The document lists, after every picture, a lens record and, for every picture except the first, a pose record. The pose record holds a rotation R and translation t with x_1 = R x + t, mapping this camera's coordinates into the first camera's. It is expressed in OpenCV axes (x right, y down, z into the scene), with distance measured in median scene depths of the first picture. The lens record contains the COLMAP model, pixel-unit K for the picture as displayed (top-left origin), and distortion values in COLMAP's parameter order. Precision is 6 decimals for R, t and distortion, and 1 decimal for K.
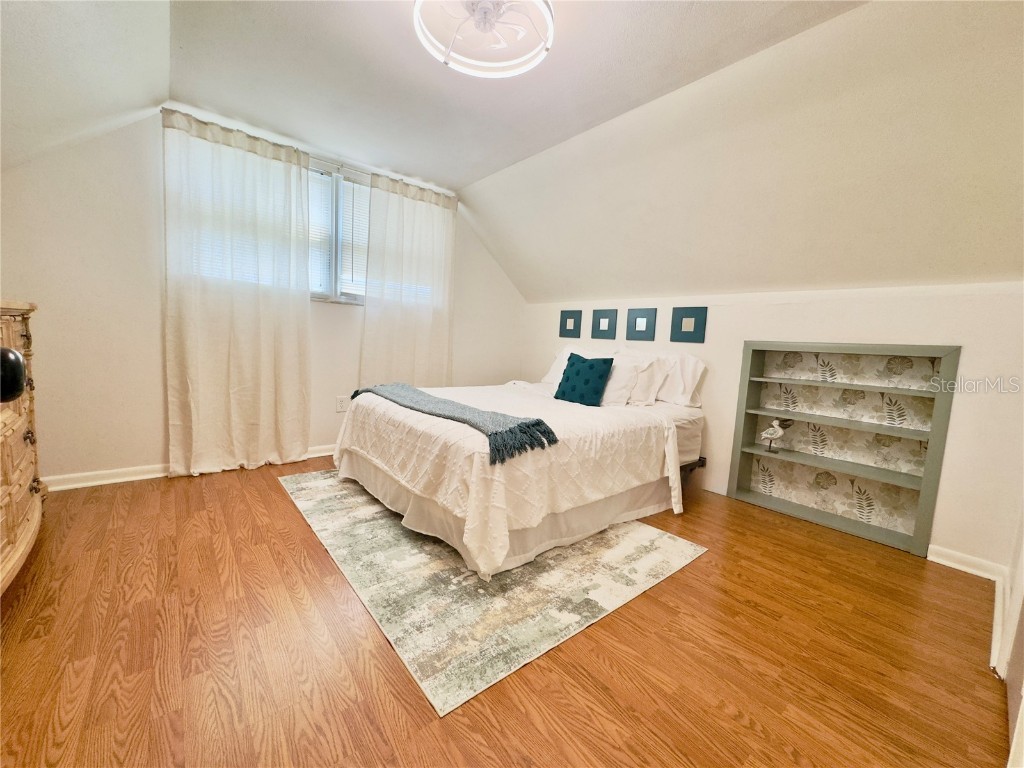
lens RADIAL K [[410.1, 0, 512.4], [0, 410.1, 385.2], [0, 0, 1]] dist [-0.000514, -0.000586]
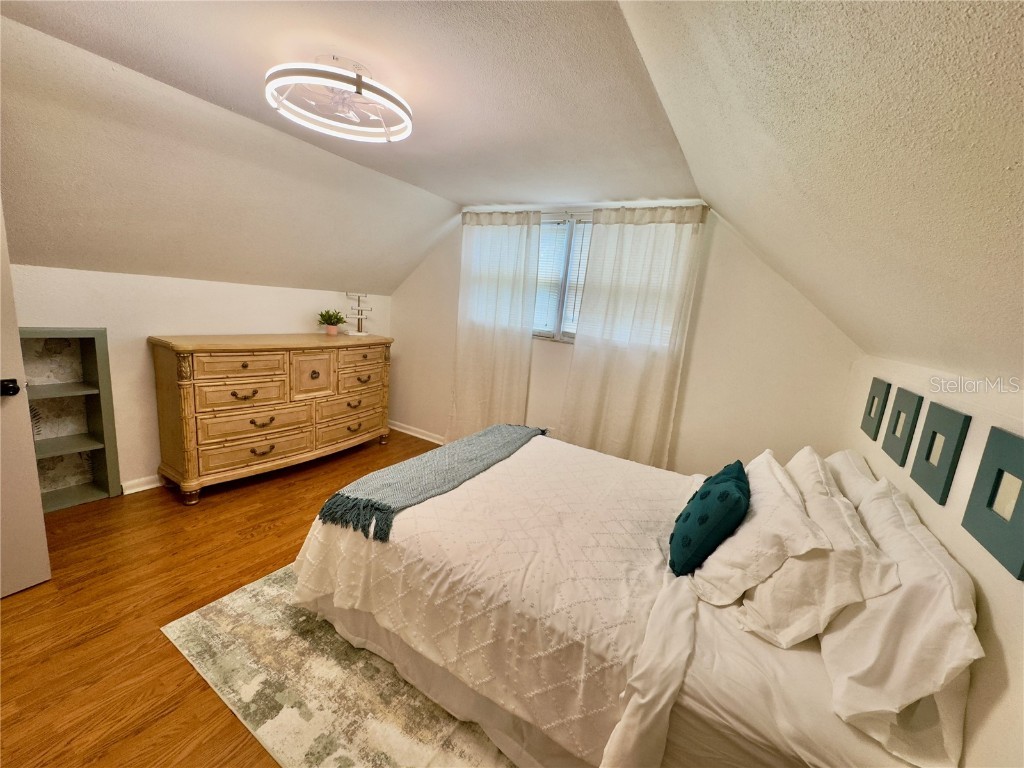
lens RADIAL K [[410.1, 0, 512.7], [0, 410.1, 383.5], [0, 0, 1]] dist [-0.000514, -0.000586]
pose [[0.326037, 0.159930, -0.931731, 0.866503], [-0.180998, 0.977914, 0.104522, -0.291843], [0.927868, 0.134563, 0.347783, 0.857134]]
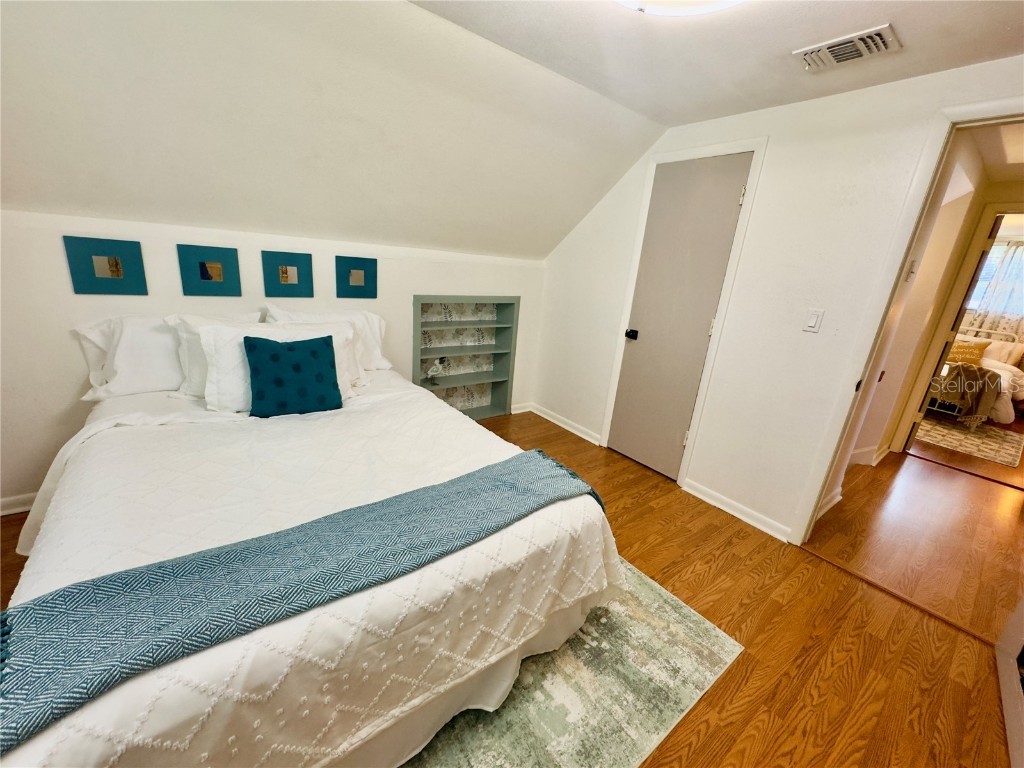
lens RADIAL K [[410.1, 0, 513.1], [0, 410.1, 382.9], [0, 0, 1]] dist [-0.000514, -0.000586]
pose [[0.034864, -0.337459, 0.940694, -0.693973], [0.021826, 0.941299, 0.336867, -0.338186], [-0.999154, 0.008787, 0.040183, 0.957331]]
